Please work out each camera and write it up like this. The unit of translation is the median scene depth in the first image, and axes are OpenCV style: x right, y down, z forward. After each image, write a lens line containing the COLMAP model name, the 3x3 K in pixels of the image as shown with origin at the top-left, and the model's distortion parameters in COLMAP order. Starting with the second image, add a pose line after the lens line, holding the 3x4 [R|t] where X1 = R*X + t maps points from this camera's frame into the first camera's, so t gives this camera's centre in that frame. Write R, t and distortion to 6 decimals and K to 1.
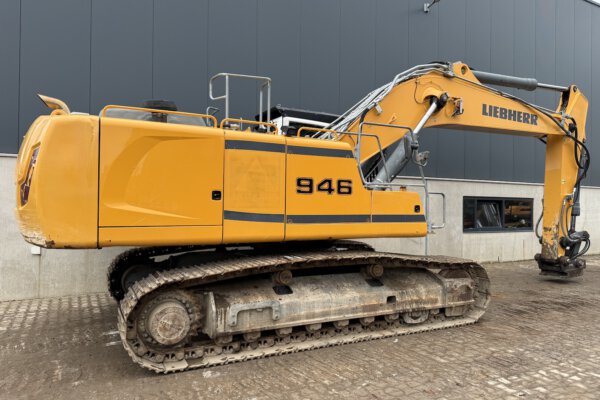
lens RADIAL K [[436.6, 0, 301.3], [0, 436.6, 195.2], [0, 0, 1]] dist [0.050302, -0.056438]
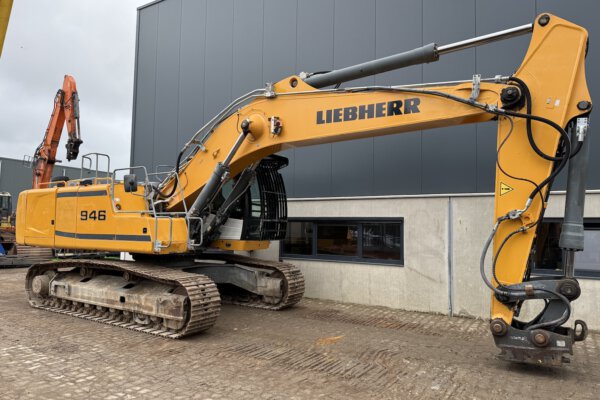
lens RADIAL K [[436.6, 0, 297.4], [0, 436.6, 199.2], [0, 0, 1]] dist [0.050302, -0.056438]
pose [[0.483062, -0.064010, -0.873243, 1.734589], [0.007850, 0.997601, -0.068783, 0.034277], [0.875551, 0.026372, 0.482405, 0.859000]]
